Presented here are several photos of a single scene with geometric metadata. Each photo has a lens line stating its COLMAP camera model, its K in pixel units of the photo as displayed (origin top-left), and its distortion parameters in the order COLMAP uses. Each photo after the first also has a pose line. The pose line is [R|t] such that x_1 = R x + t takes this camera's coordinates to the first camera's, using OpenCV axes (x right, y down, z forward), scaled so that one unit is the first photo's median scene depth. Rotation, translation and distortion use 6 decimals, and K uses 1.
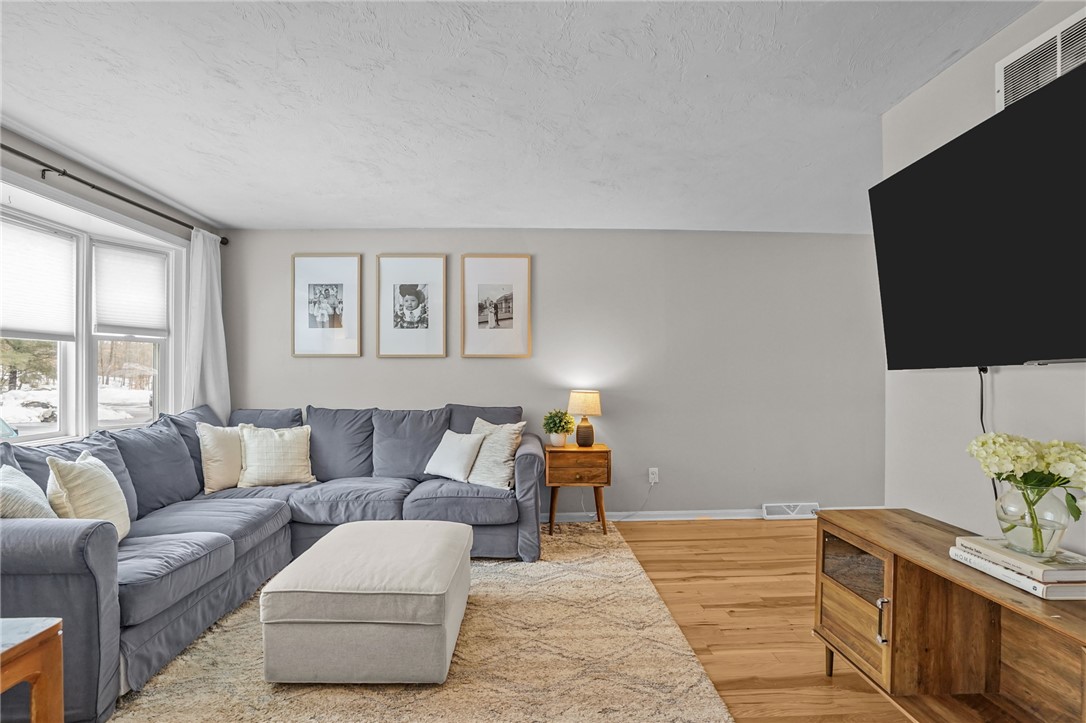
lens RADIAL K [[541.6, 0, 548.4], [0, 541.6, 375.5], [0, 0, 1]] dist [-0.073987, 0.030706]
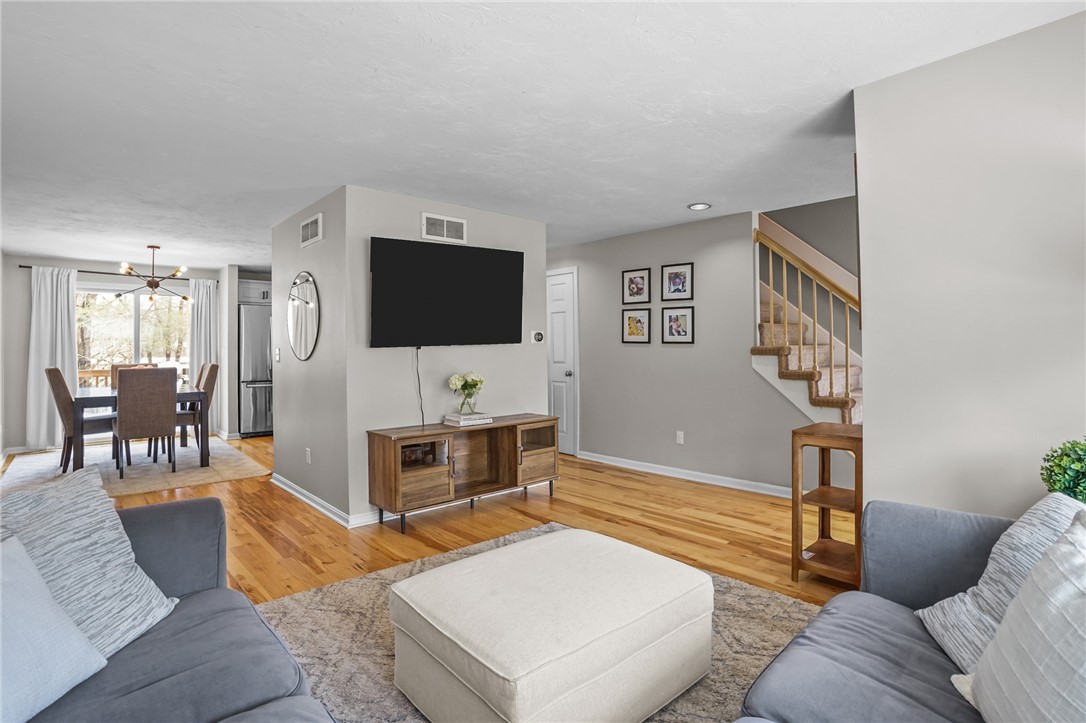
lens RADIAL K [[541.6, 0, 541.9], [0, 541.6, 342.5], [0, 0, 1]] dist [-0.073987, 0.030706]
pose [[-0.642893, 0.012428, 0.765855, -0.650036], [0.012446, 0.999906, -0.005779, -0.007709], [-0.765855, 0.005816, -0.642987, 1.091887]]
